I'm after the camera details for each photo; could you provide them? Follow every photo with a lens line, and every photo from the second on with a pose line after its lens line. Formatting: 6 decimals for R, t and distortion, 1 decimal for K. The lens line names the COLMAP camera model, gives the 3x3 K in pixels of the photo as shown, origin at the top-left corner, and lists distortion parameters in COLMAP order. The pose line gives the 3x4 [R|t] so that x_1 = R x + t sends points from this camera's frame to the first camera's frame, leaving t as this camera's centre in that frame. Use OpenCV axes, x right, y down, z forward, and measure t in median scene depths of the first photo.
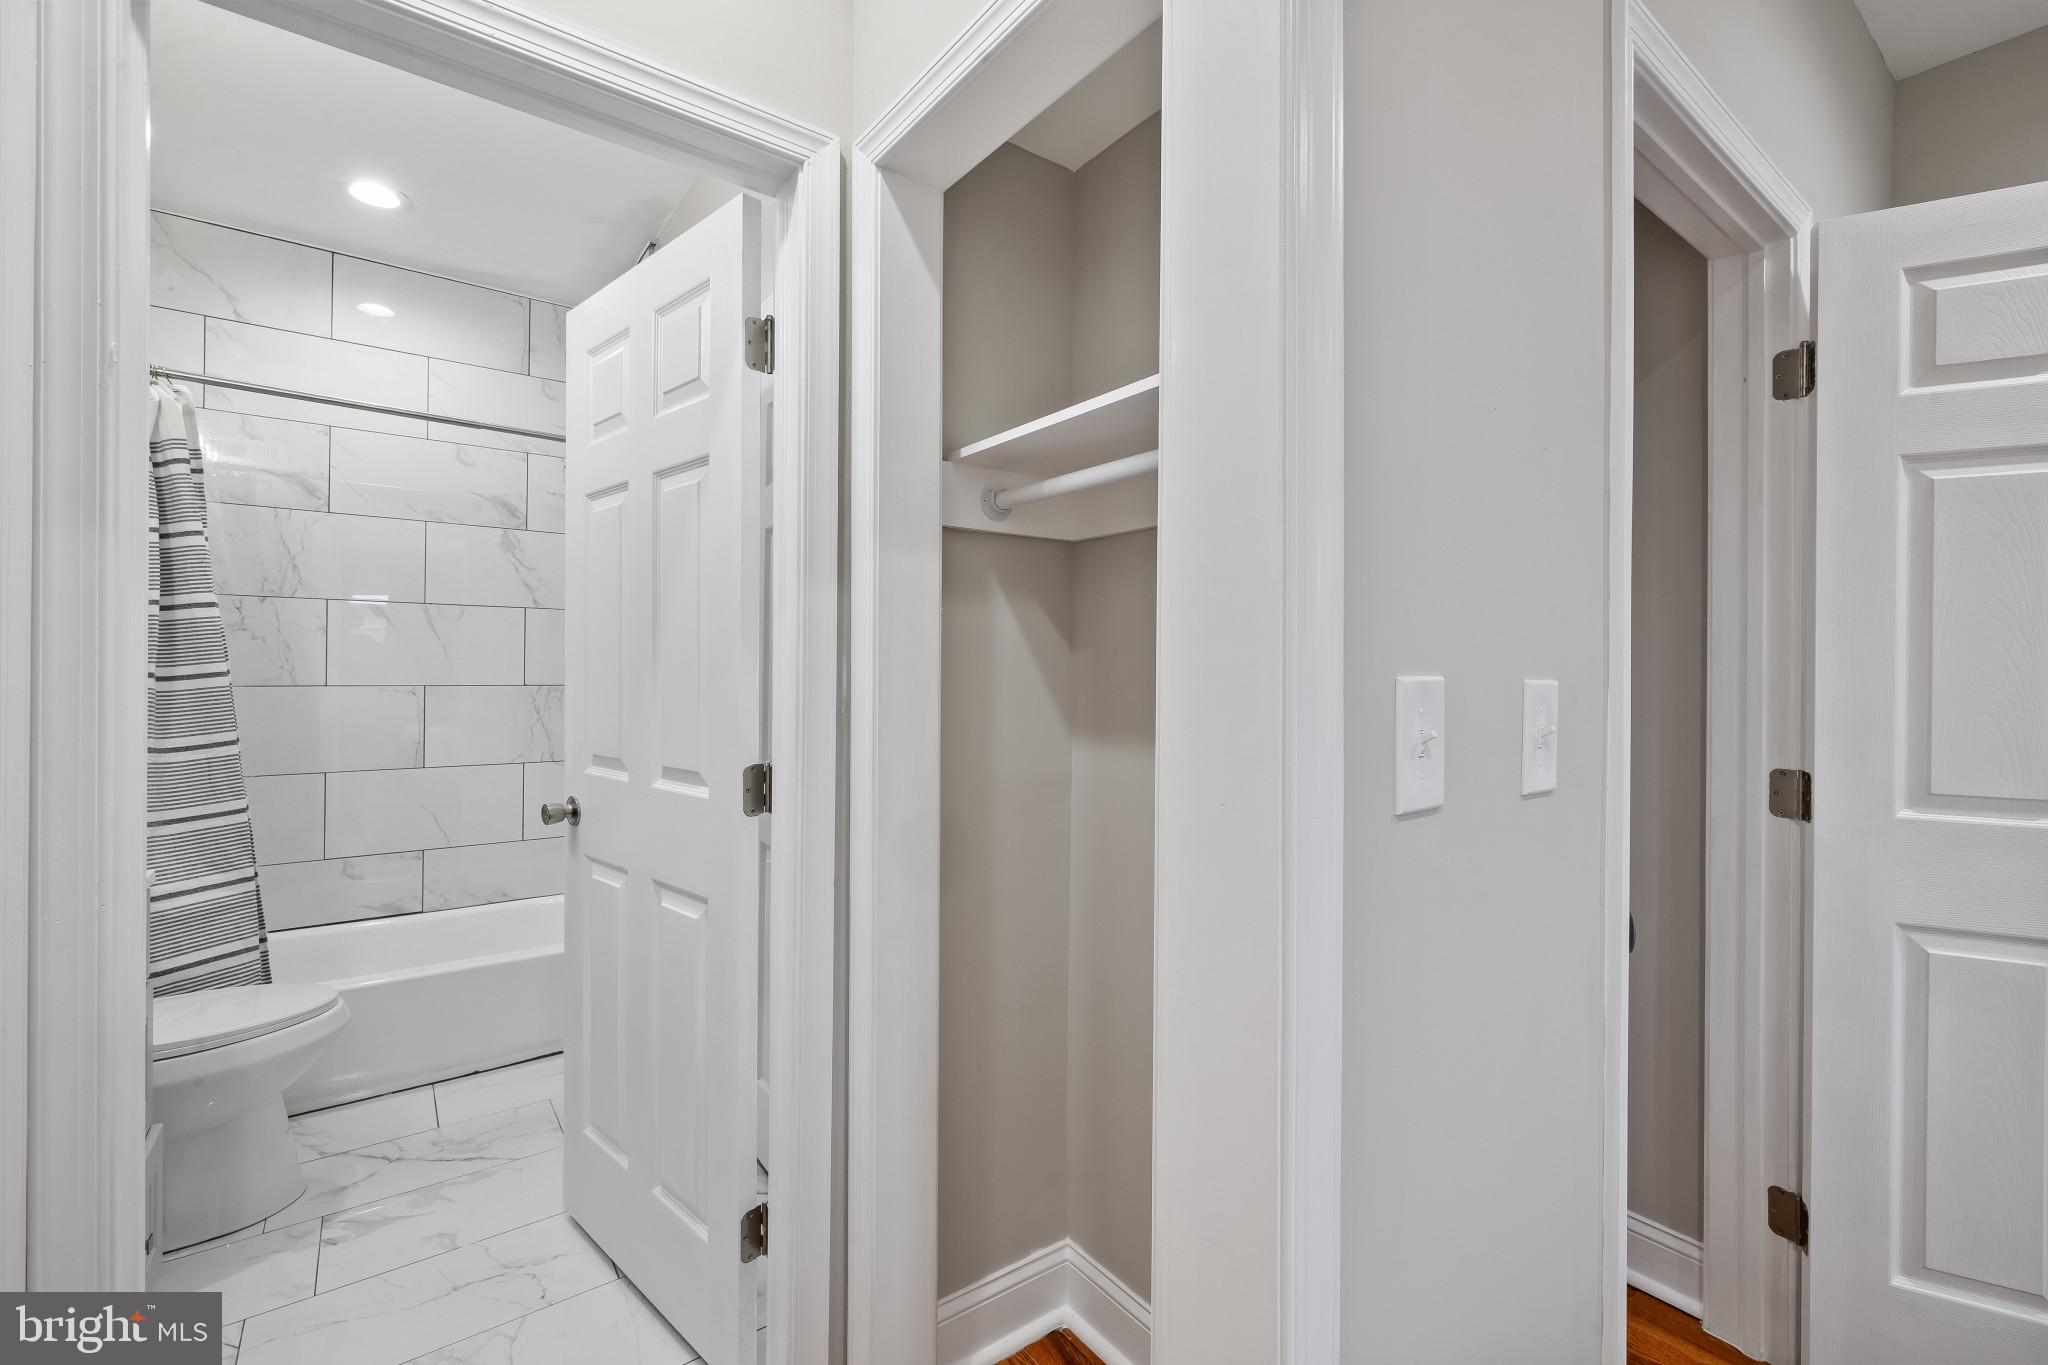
lens RADIAL K [[872.8, 0, 1015.5], [0, 872.8, 689.7], [0, 0, 1]] dist [-0.002624, -0.000082]
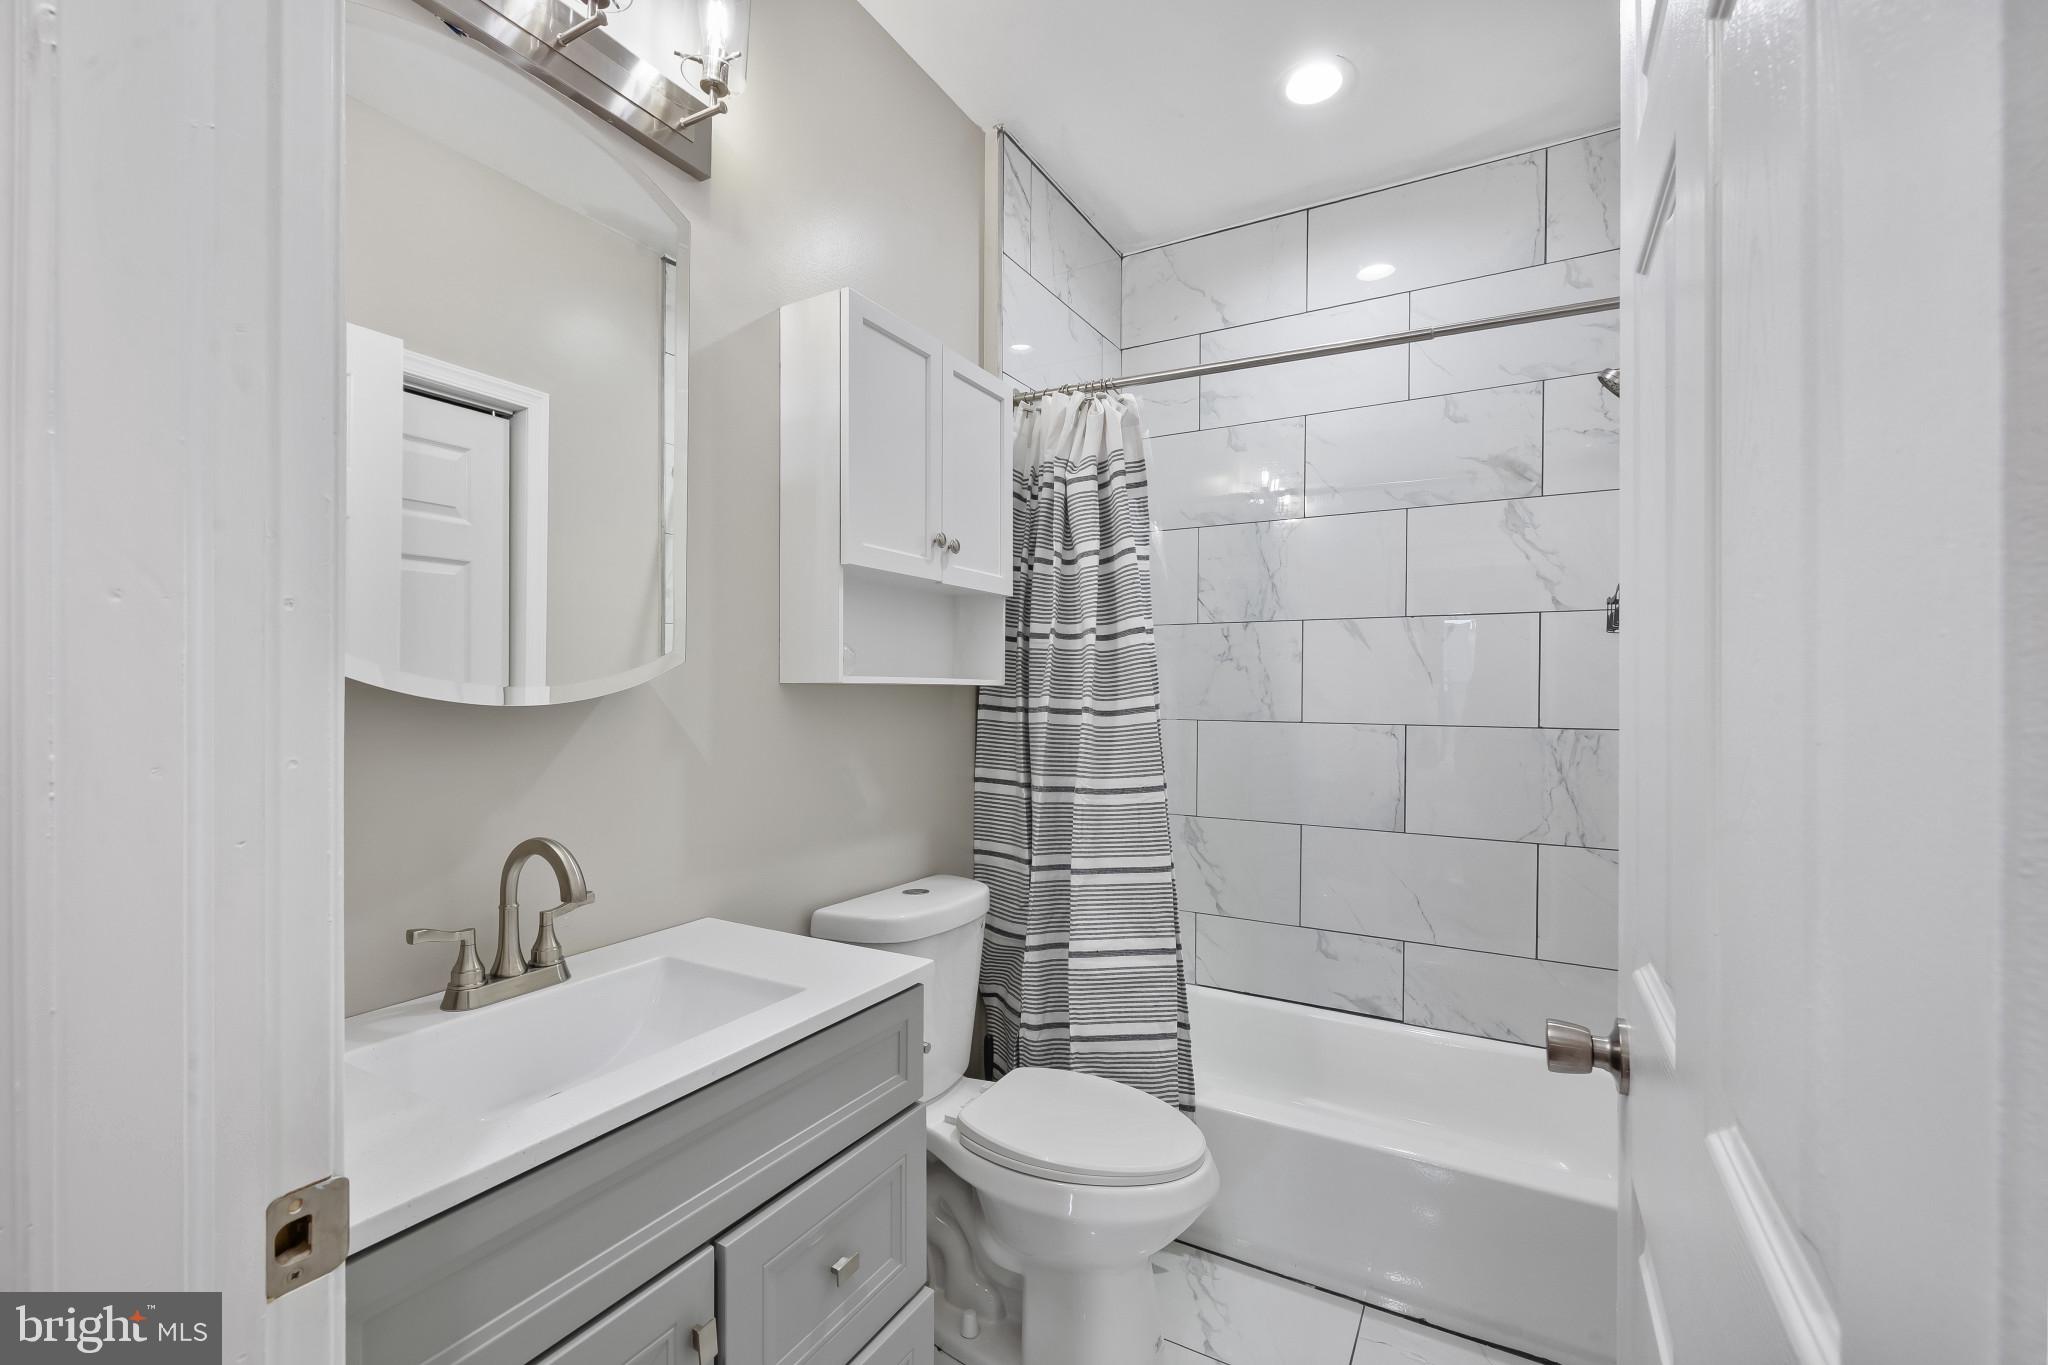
lens RADIAL K [[872.8, 0, 1015.5], [0, 872.8, 689.7], [0, 0, 1]] dist [-0.002624, -0.000082]
pose [[0.409112, -0.007694, -0.912452, -0.138927], [-0.023824, 0.999534, -0.019110, -0.014352], [0.912173, 0.029556, 0.408738, 0.429782]]
